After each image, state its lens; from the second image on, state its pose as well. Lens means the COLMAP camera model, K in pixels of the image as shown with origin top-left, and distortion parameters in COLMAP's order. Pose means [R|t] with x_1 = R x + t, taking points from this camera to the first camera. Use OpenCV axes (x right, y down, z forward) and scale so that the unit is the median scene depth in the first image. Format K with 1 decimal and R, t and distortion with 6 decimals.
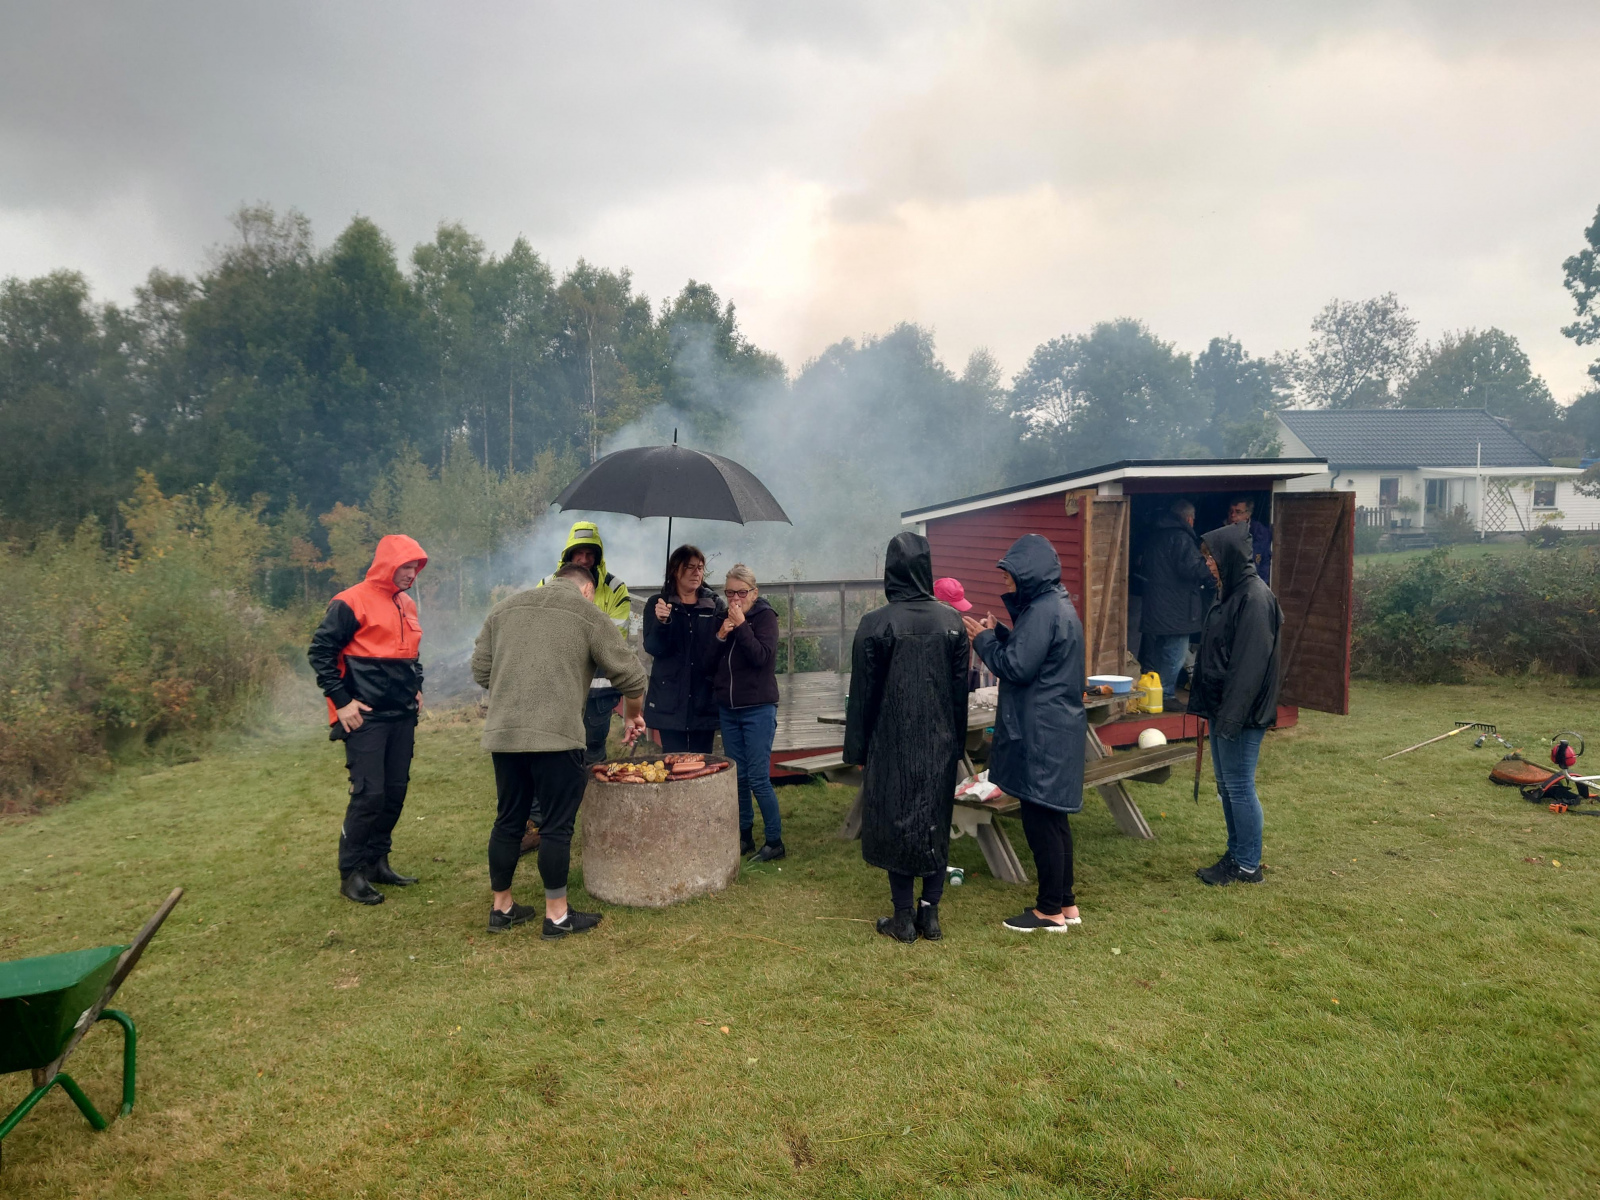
lens RADIAL K [[1134.0, 0, 795.7], [0, 1134.0, 571.5], [0, 0, 1]] dist [0.022999, -0.054610]
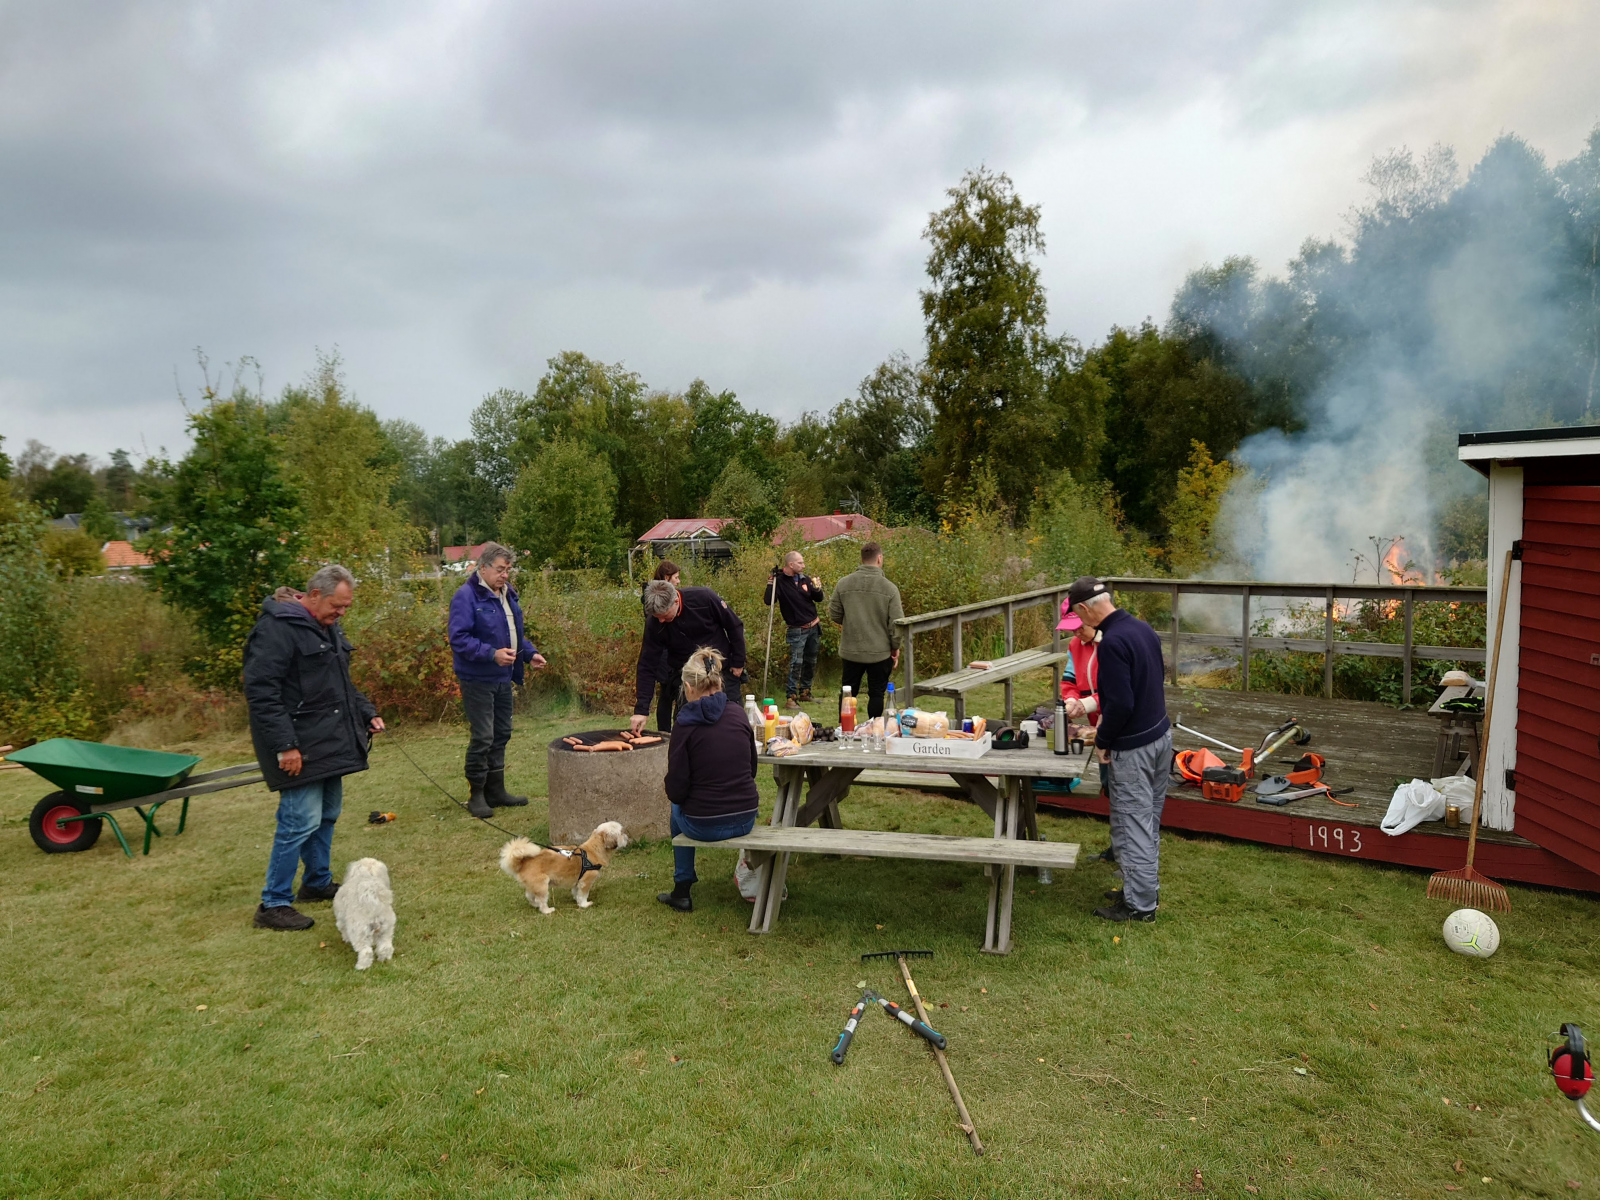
lens RADIAL K [[1134.0, 0, 795.7], [0, 1134.0, 571.5], [0, 0, 1]] dist [0.022999, -0.054610]
pose [[0.493924, 0.056952, -0.867638, 0.124515], [-0.018751, 0.998318, 0.054855, -0.009496], [0.869303, -0.010825, 0.494161, 0.070265]]
